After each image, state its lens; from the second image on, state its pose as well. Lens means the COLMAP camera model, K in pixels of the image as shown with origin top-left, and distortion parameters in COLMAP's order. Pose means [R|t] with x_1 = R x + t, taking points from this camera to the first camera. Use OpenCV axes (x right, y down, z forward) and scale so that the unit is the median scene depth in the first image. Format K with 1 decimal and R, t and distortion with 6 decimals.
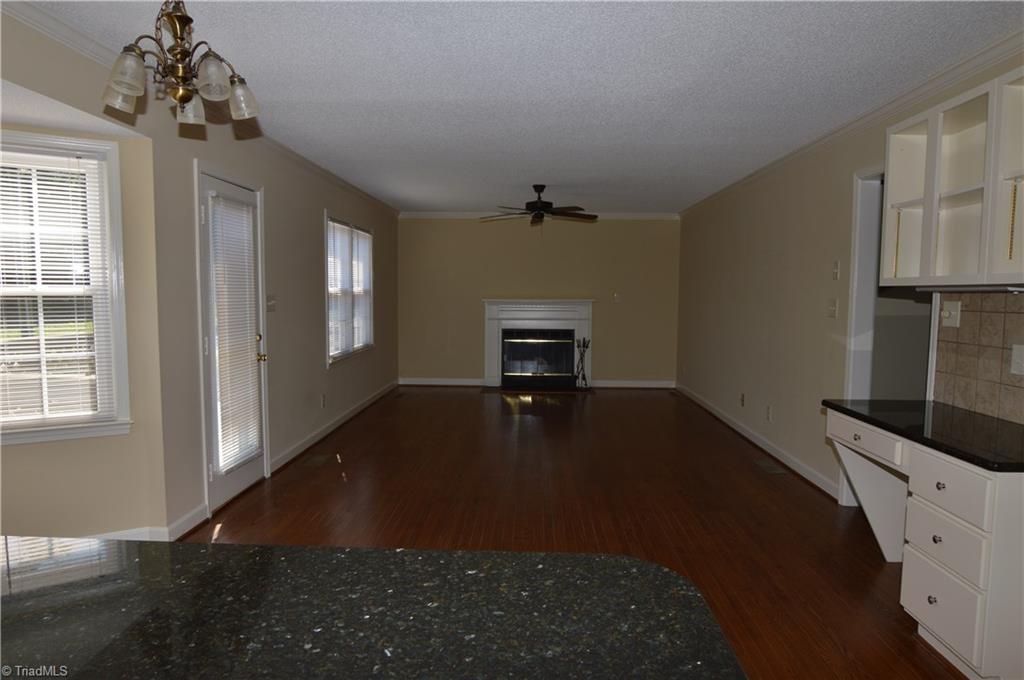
lens RADIAL K [[646.7, 0, 510.6], [0, 646.7, 353.4], [0, 0, 1]] dist [-0.025918, -0.000346]
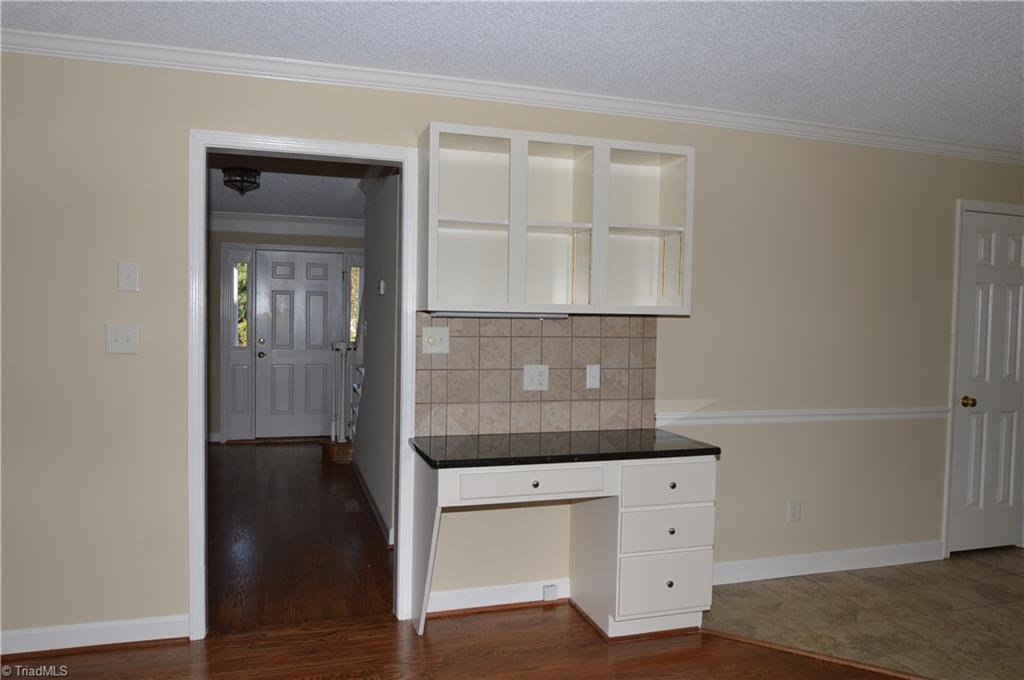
lens RADIAL K [[719.2, 0, 512.1], [0, 719.2, 352.1], [0, 0, 1]] dist [-0.026193, -0.005785]
pose [[-0.318806, -0.044402, 0.946779, -0.386917], [0.073245, 0.994761, 0.071316, -0.122392], [-0.944986, 0.092083, -0.313884, 1.348215]]
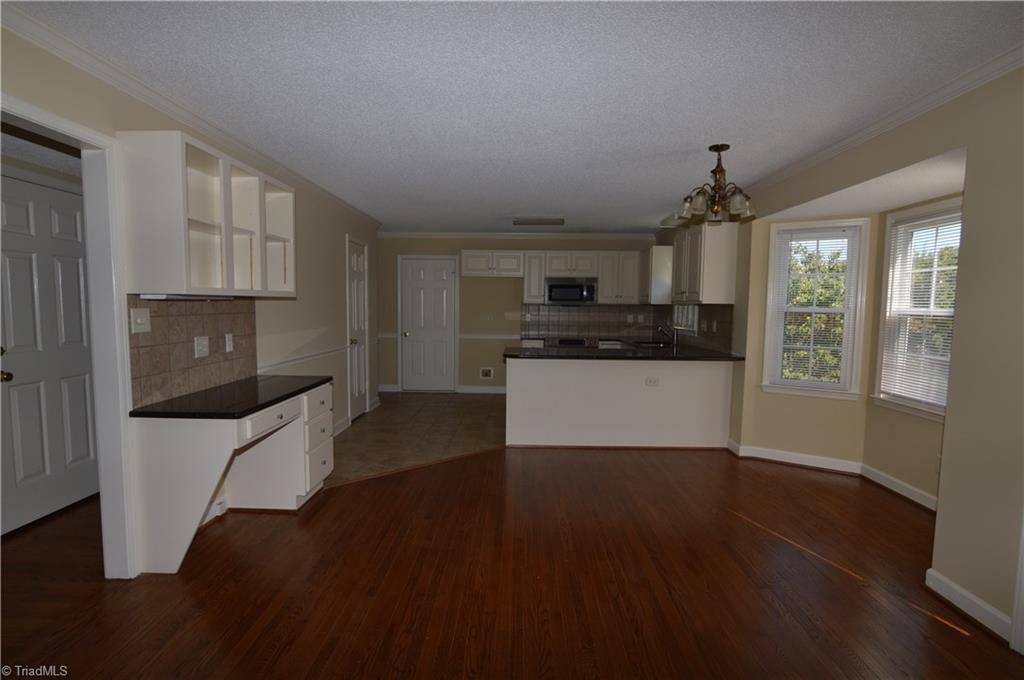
lens RADIAL K [[520.9, 0, 508.6], [0, 520.9, 348.1], [0, 0, 1]] dist [0.000022, -0.000001]
pose [[-0.999768, -0.012352, -0.017653, 0.111761], [-0.015279, 0.984150, 0.176678, -0.194465], [0.015190, 0.176907, -0.984110, 2.041696]]
